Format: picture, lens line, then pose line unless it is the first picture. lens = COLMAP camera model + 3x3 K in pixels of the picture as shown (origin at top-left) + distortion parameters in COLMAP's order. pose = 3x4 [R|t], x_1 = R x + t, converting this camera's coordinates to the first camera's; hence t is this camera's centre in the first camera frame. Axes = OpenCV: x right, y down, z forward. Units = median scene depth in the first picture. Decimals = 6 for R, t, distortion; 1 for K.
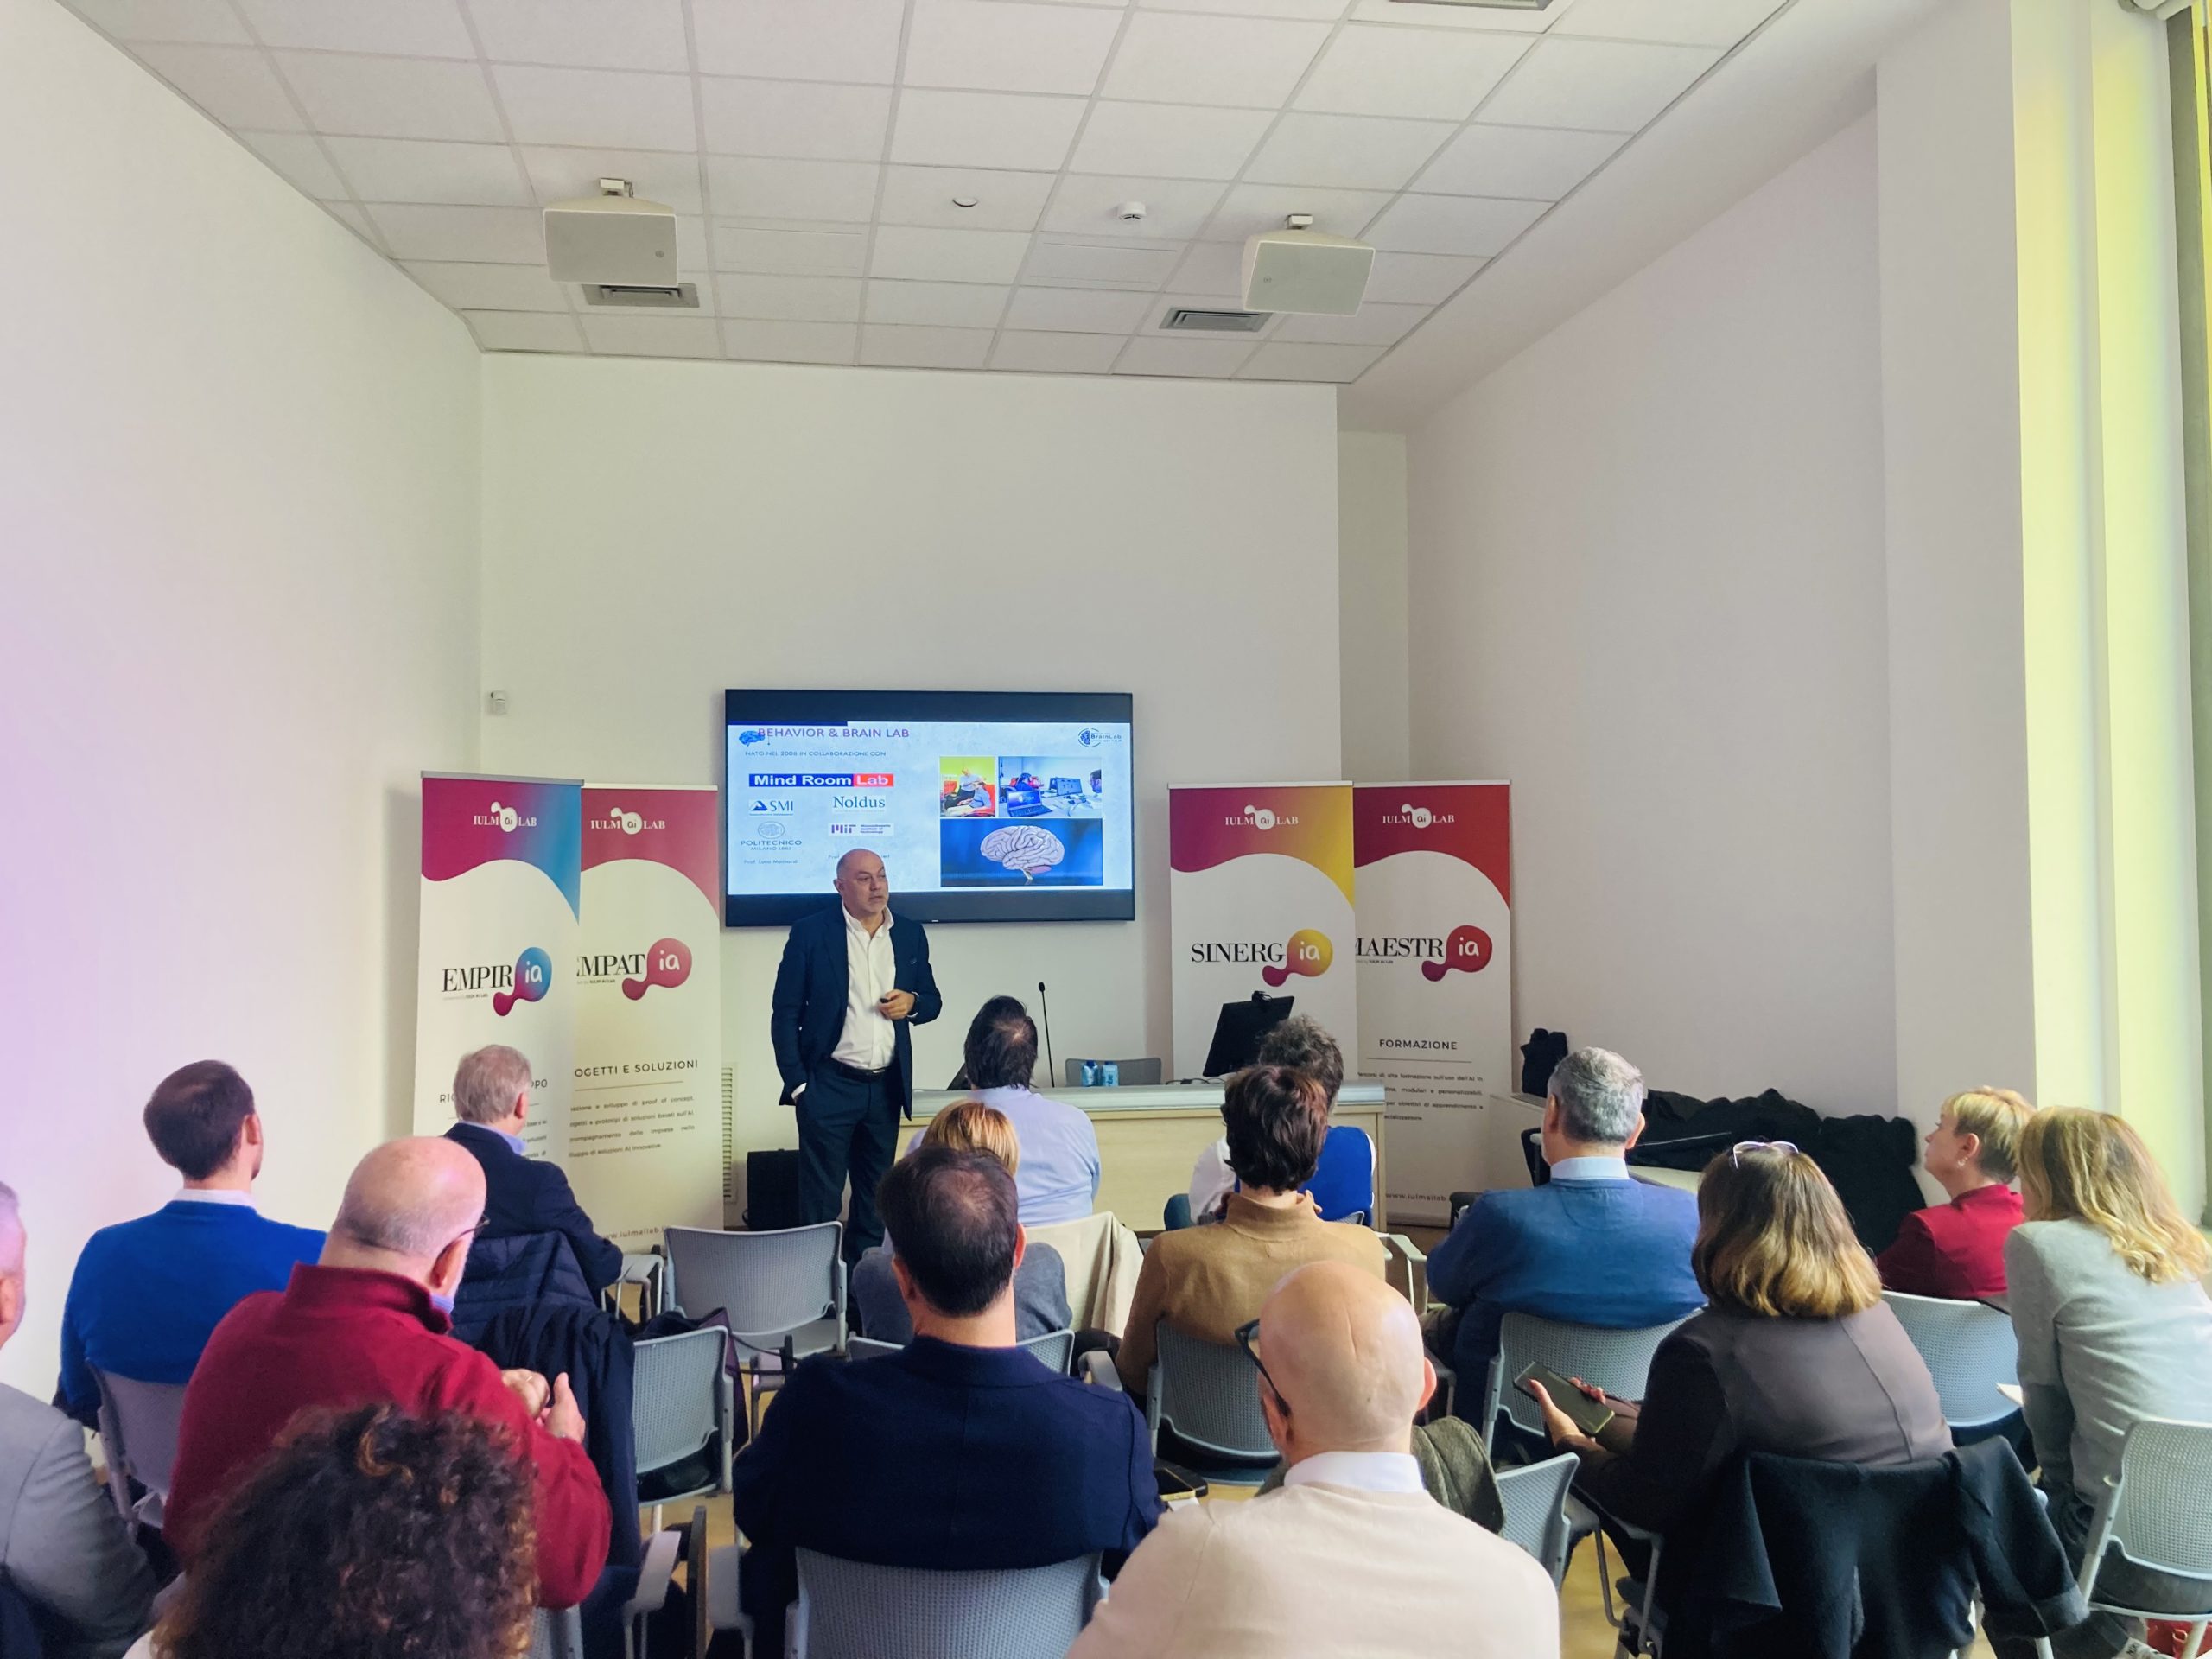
lens RADIAL K [[1830.4, 0, 1109.6], [0, 1830.4, 819.8], [0, 0, 1]] dist [0.048510, -0.010033]
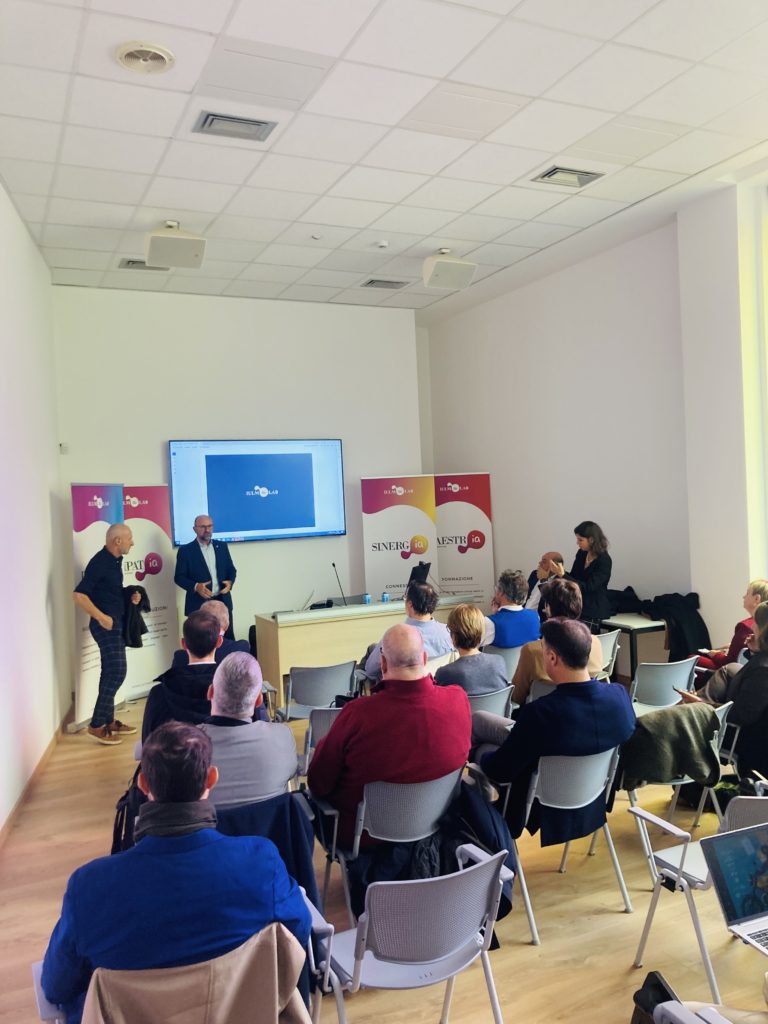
lens RADIAL K [[847.3, 0, 381.2], [0, 847.3, 515.1], [0, 0, 1]] dist [0.048510, -0.010033]
pose [[0.959315, -0.040622, 0.279401, -0.255885], [0.029162, 0.998559, 0.045053, -0.019589], [-0.280828, -0.035073, 0.959117, -0.072540]]
